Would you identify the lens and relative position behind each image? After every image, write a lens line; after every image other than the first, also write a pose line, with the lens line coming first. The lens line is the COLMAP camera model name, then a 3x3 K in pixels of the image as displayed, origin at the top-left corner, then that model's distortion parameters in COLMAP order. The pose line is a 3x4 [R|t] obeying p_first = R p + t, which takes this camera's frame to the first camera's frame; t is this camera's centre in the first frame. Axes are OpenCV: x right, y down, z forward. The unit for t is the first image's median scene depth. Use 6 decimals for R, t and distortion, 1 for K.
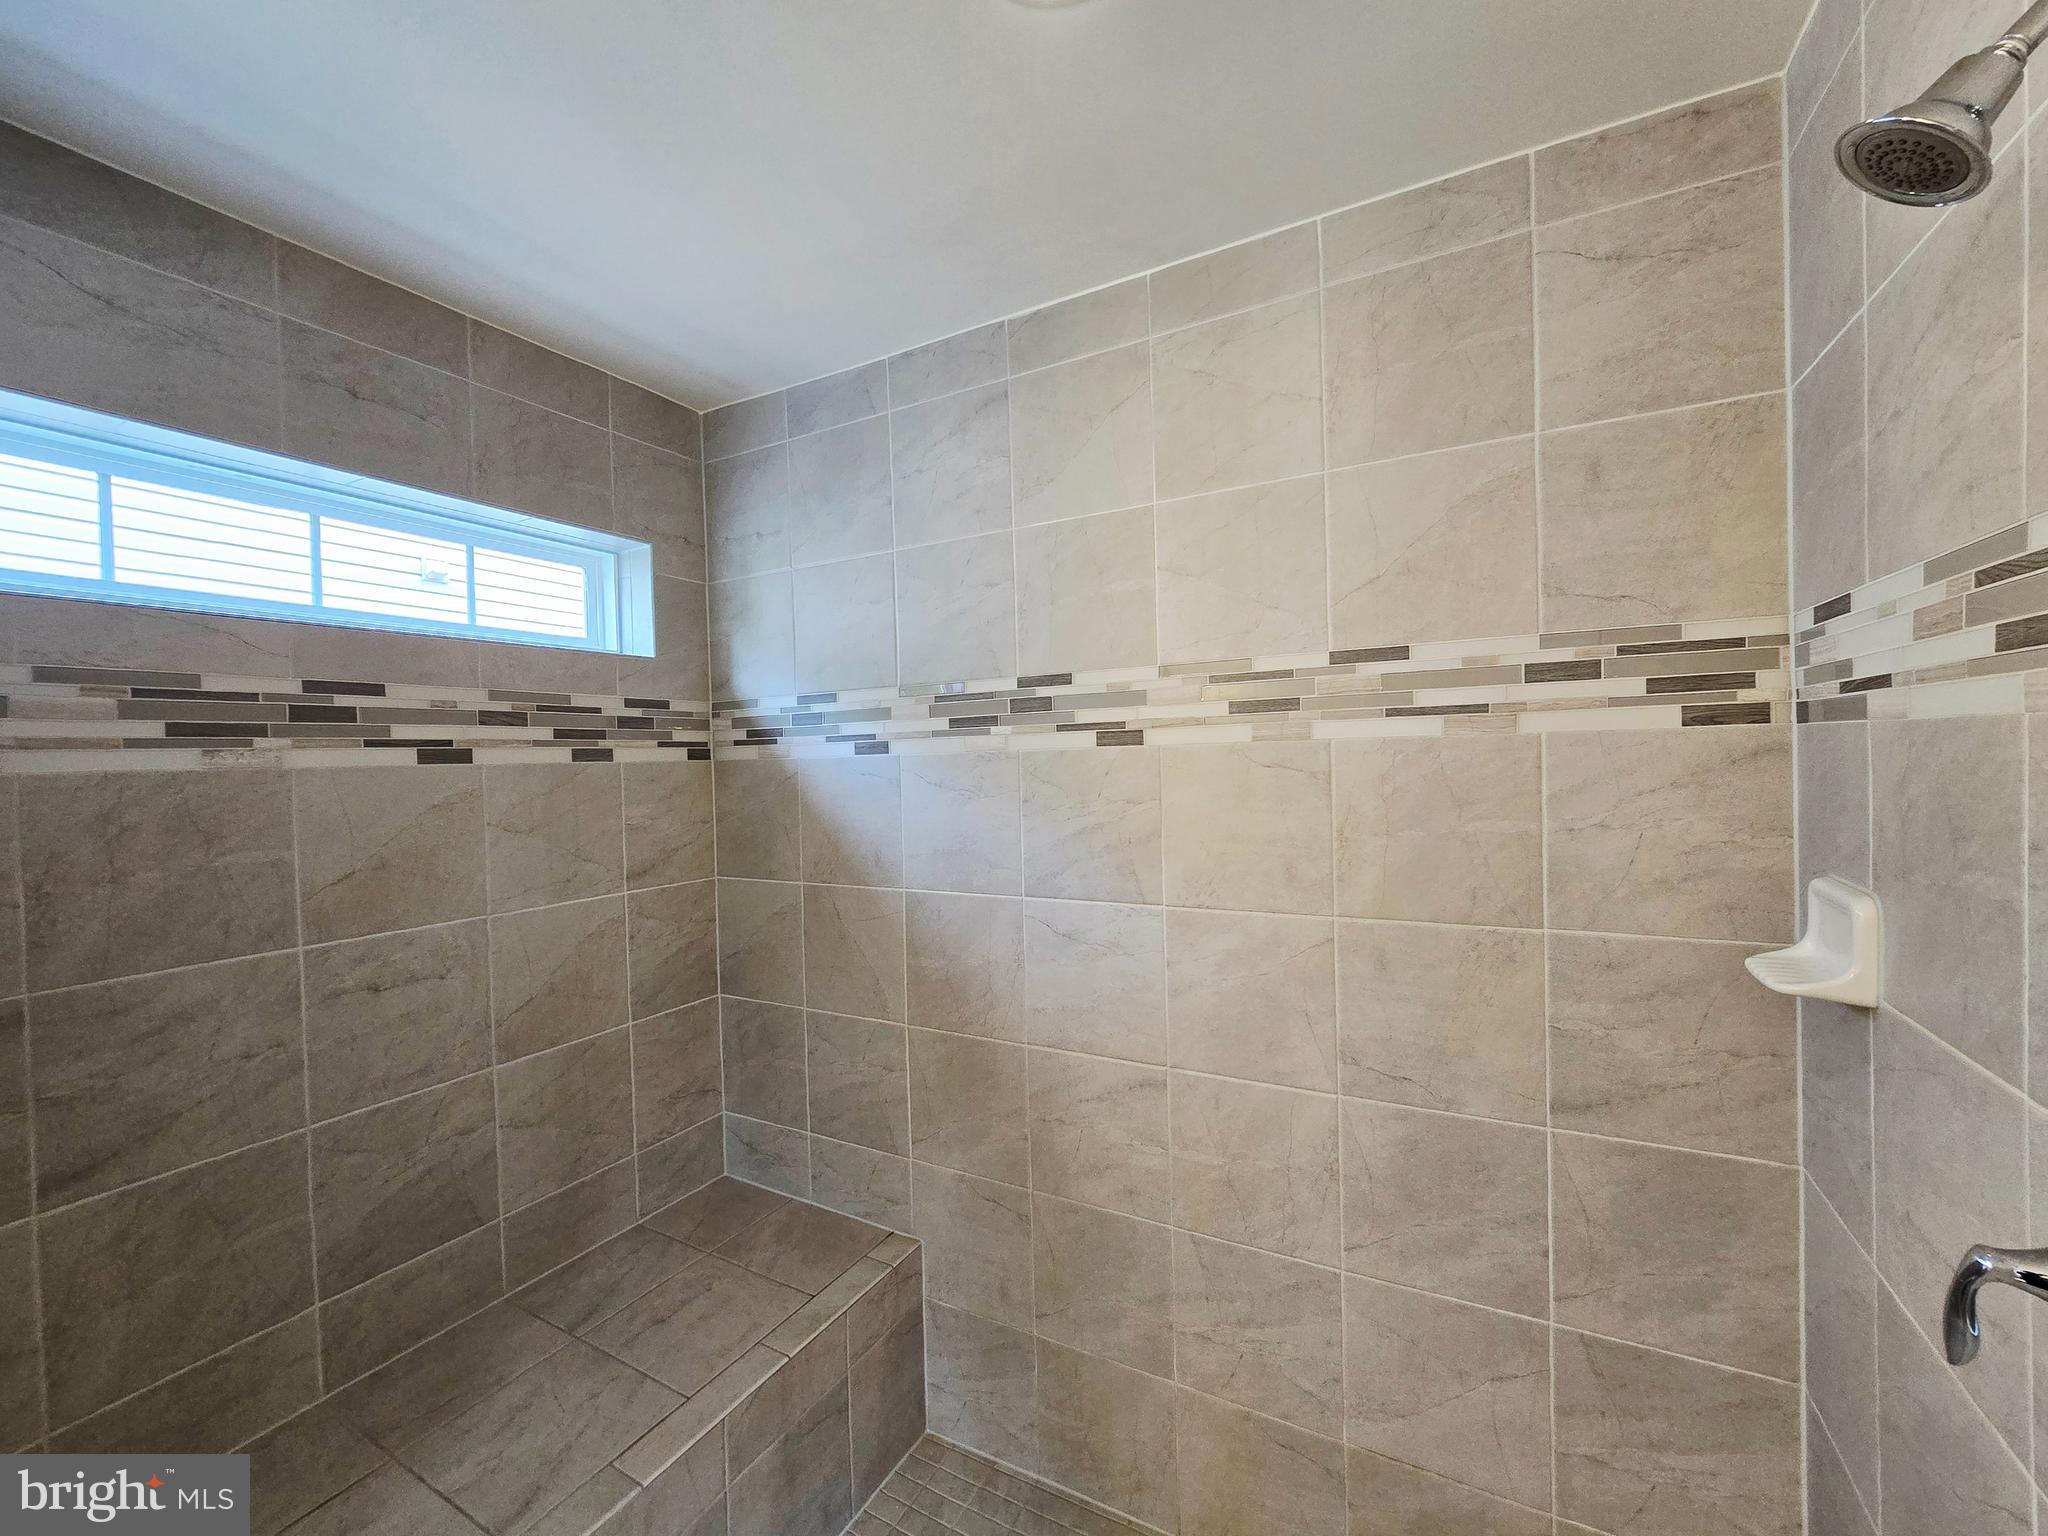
lens RADIAL K [[838.7, 0, 1018.7], [0, 838.7, 770.9], [0, 0, 1]] dist [-0.006503, 0.000878]
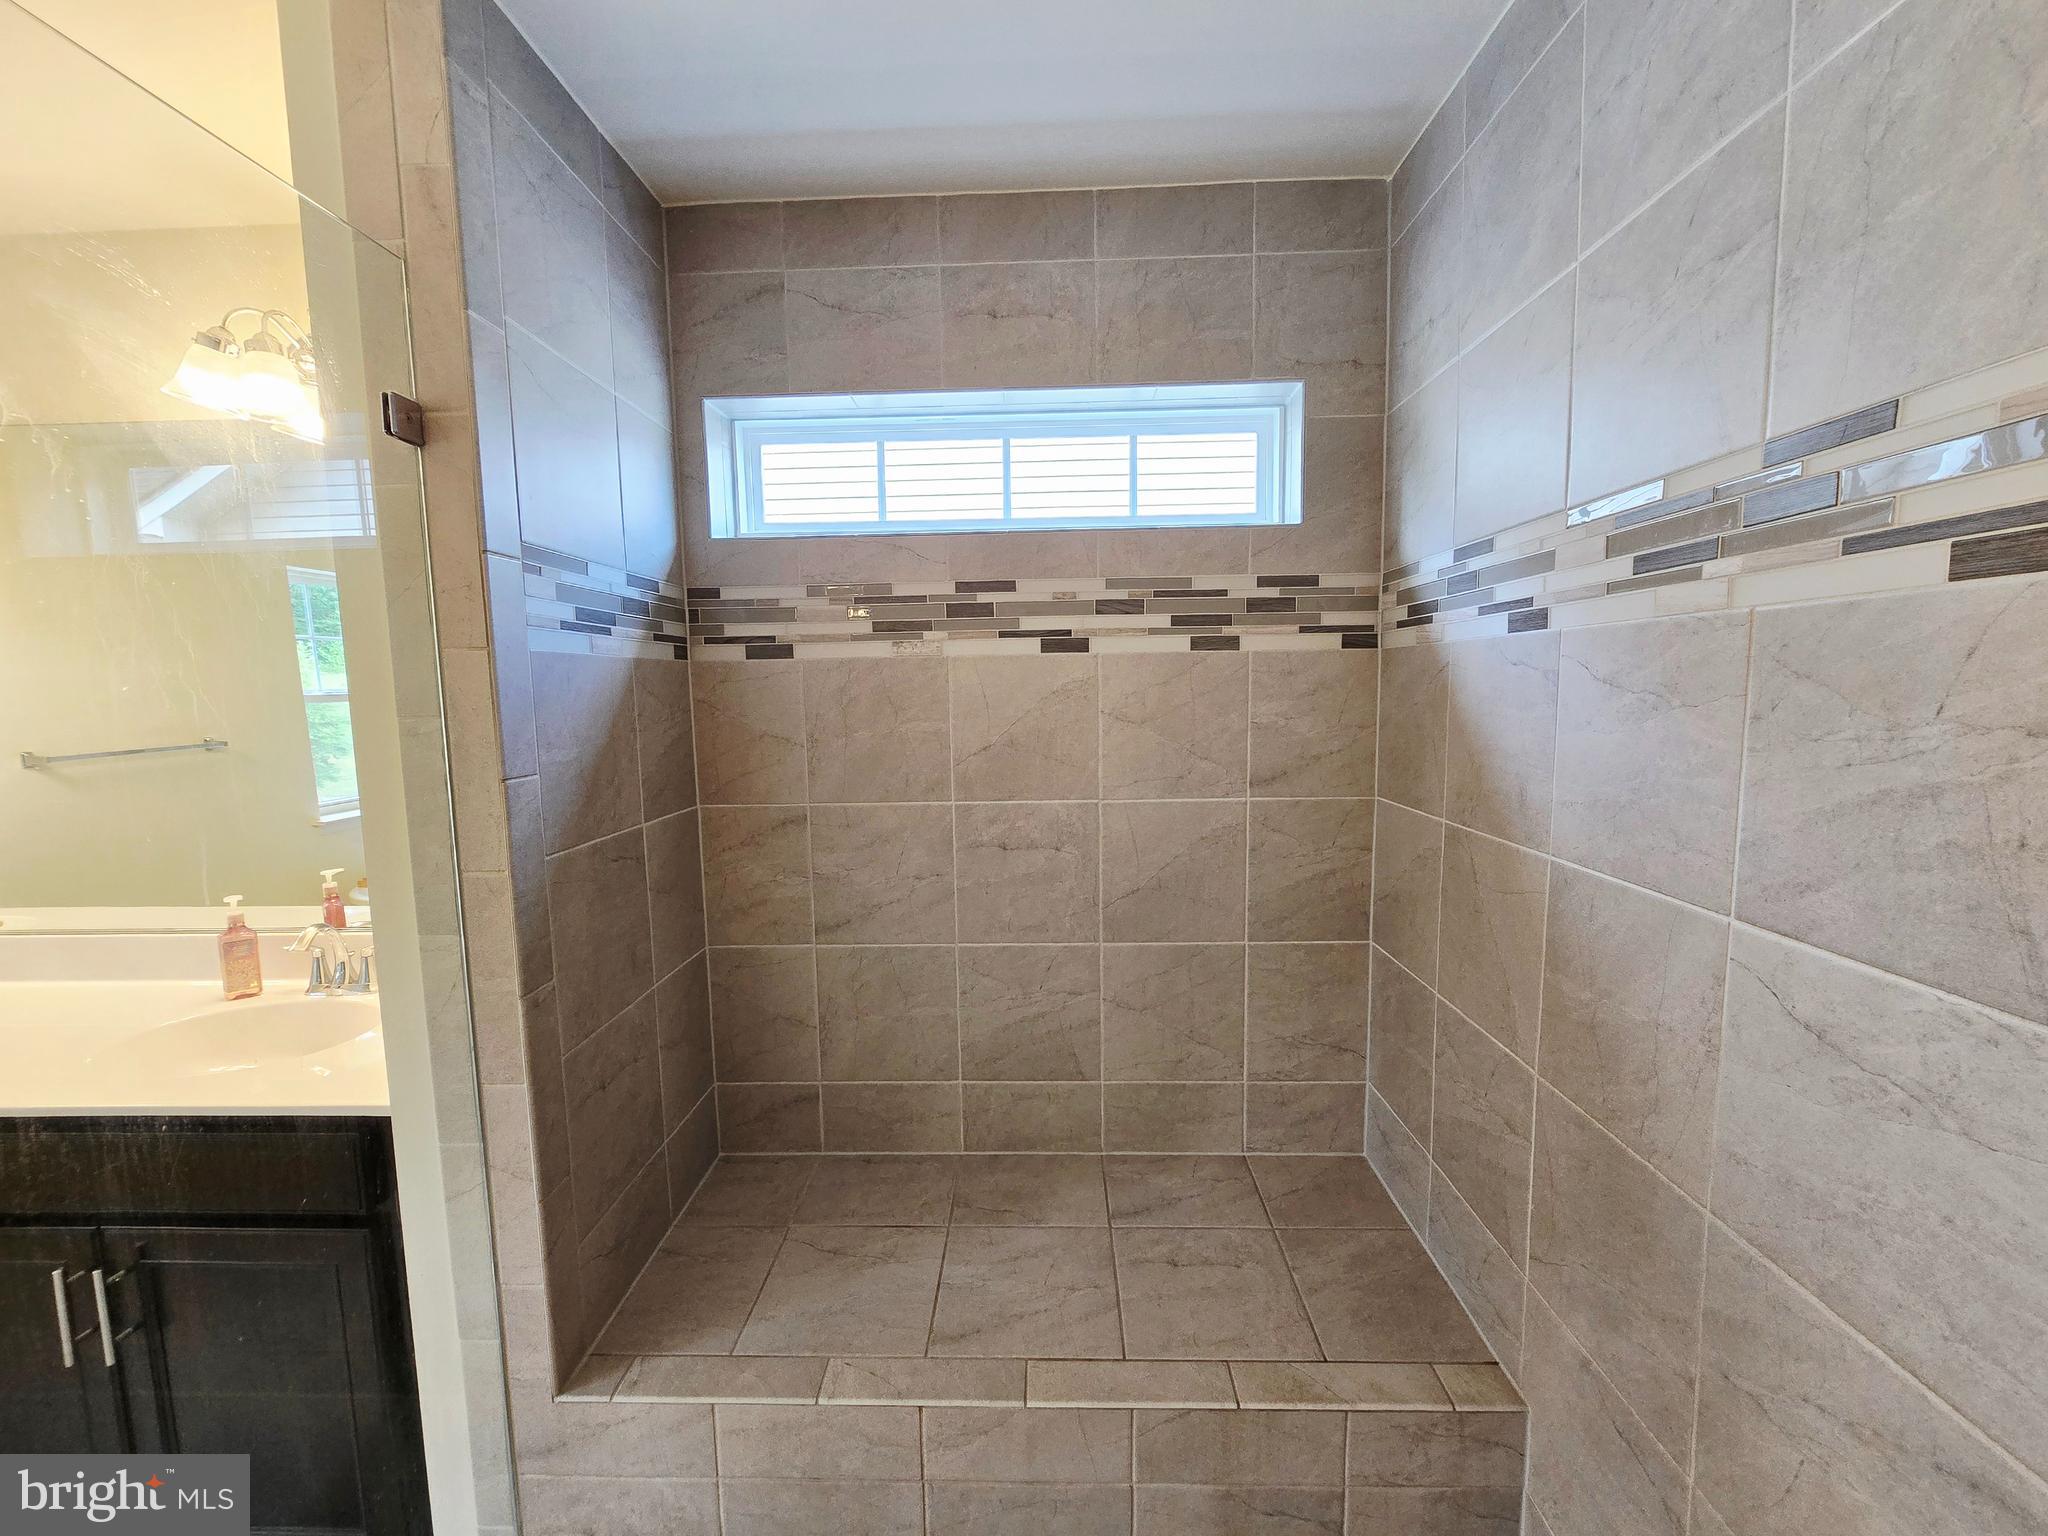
lens RADIAL K [[838.7, 0, 1023.7], [0, 838.7, 771.8], [0, 0, 1]] dist [-0.006503, 0.000878]
pose [[0.461267, 0.110242, -0.880386, 0.234562], [-0.009486, 0.992807, 0.119349, 0.014629], [0.887211, -0.046700, 0.458995, 0.440766]]
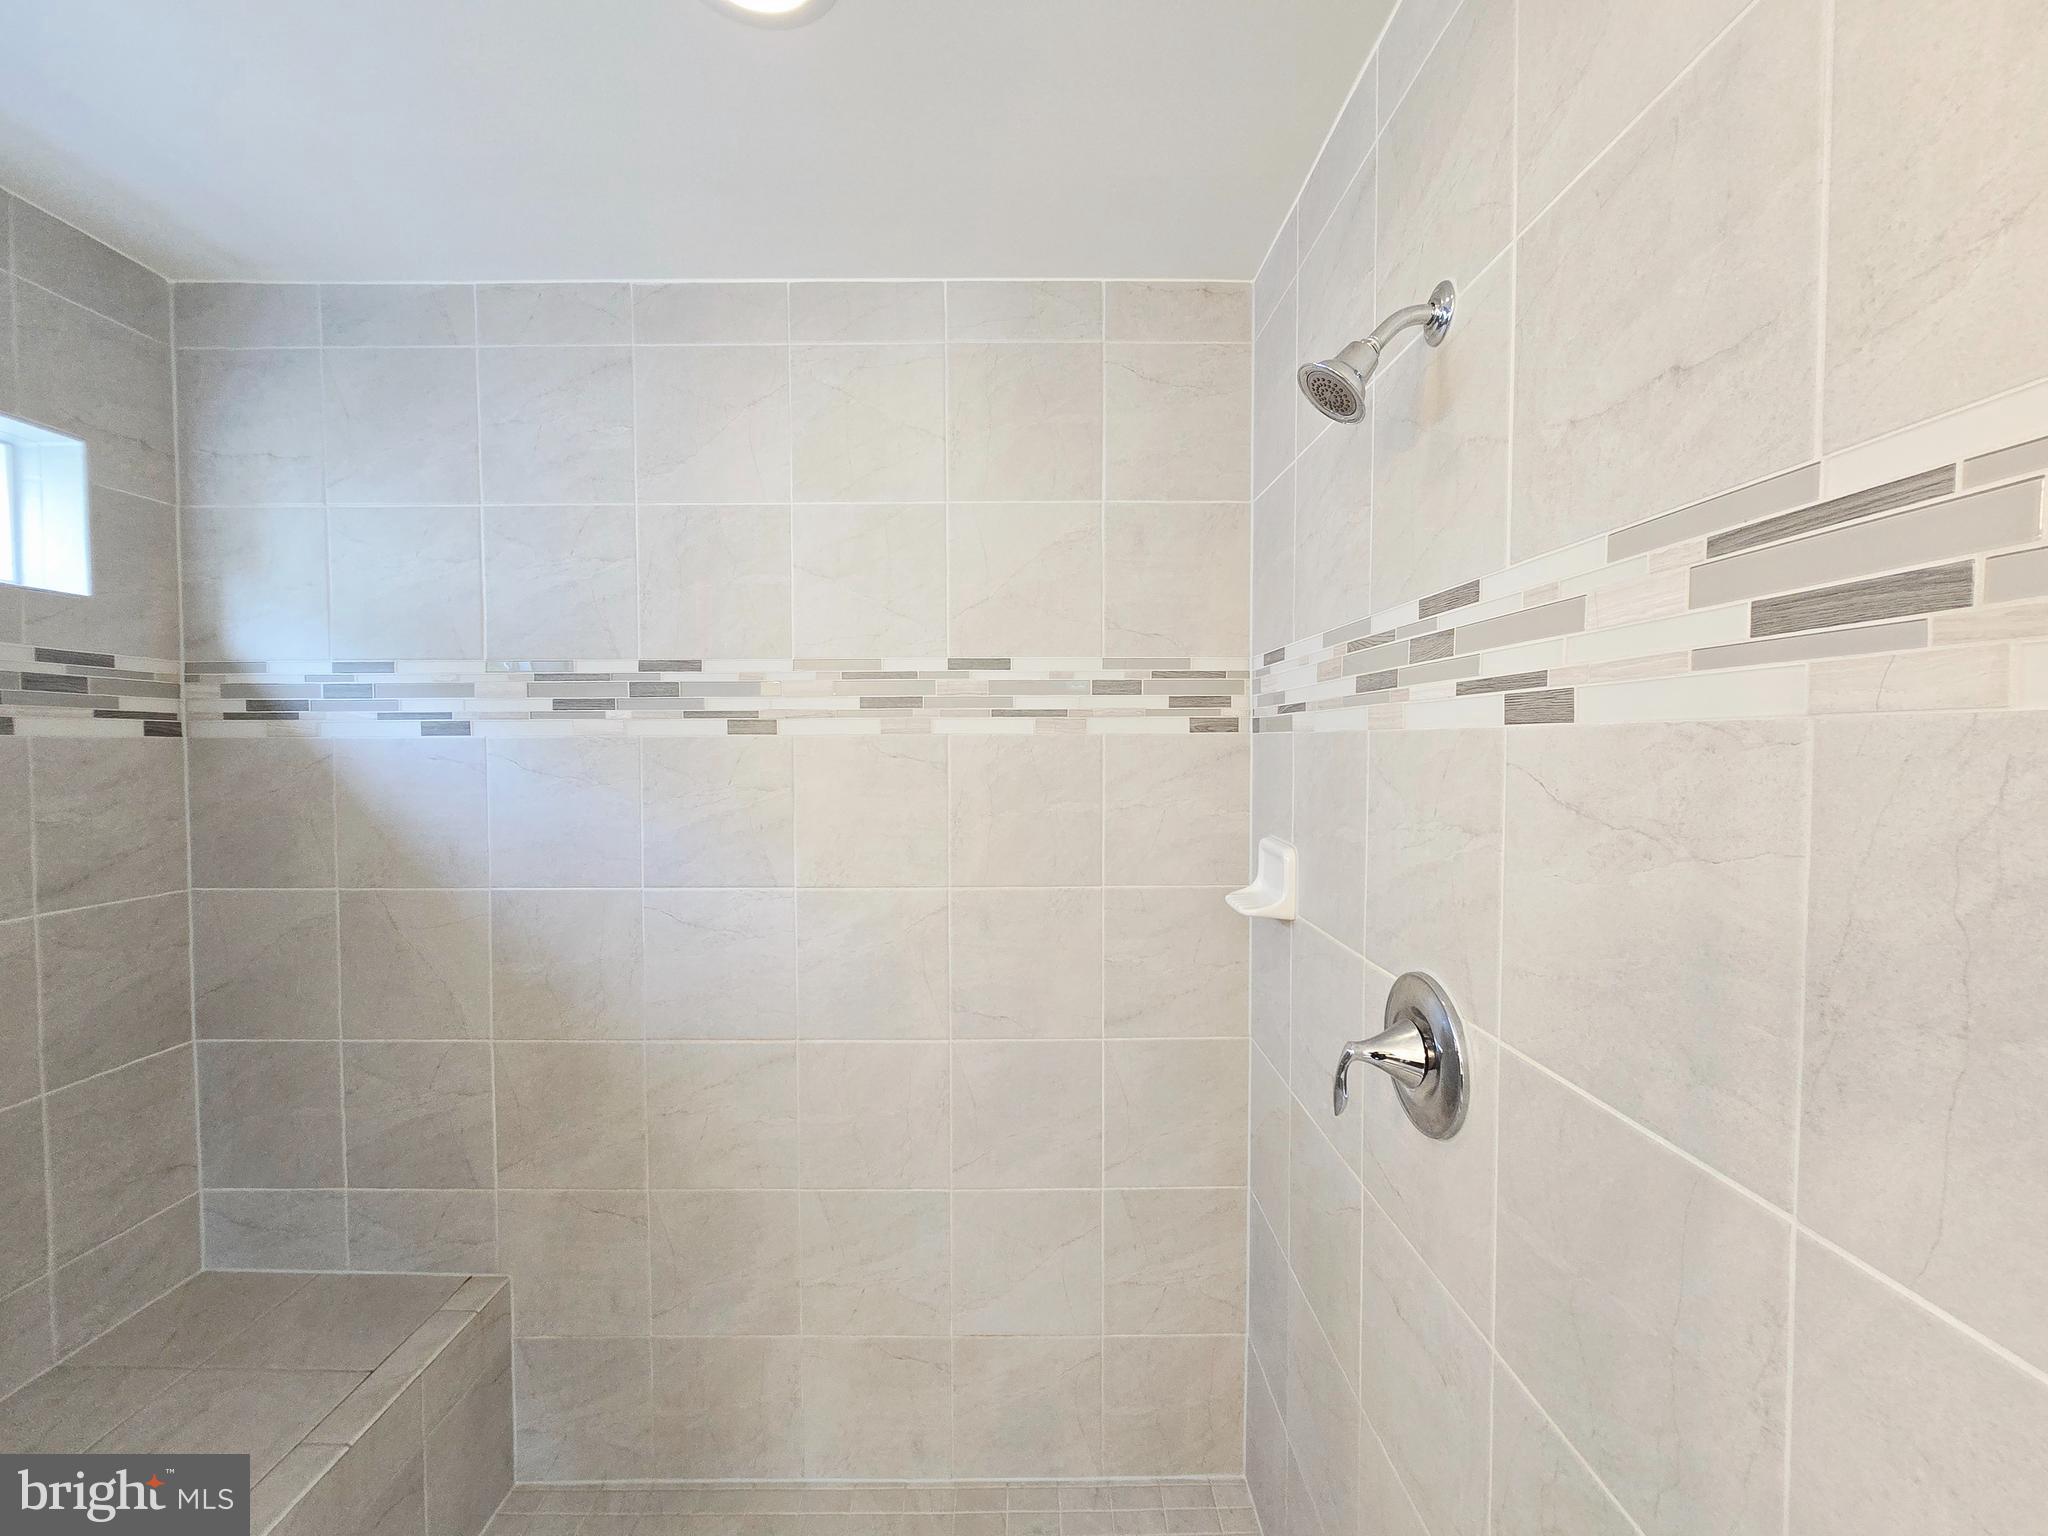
lens RADIAL K [[838.7, 0, 1019.1], [0, 838.7, 771.0], [0, 0, 1]] dist [-0.006503, 0.000878]
pose [[0.873844, 0.009456, 0.486114, -0.088193], [-0.013481, 0.999898, 0.004784, 0.005218], [-0.486019, -0.010734, 0.873882, -0.052574]]
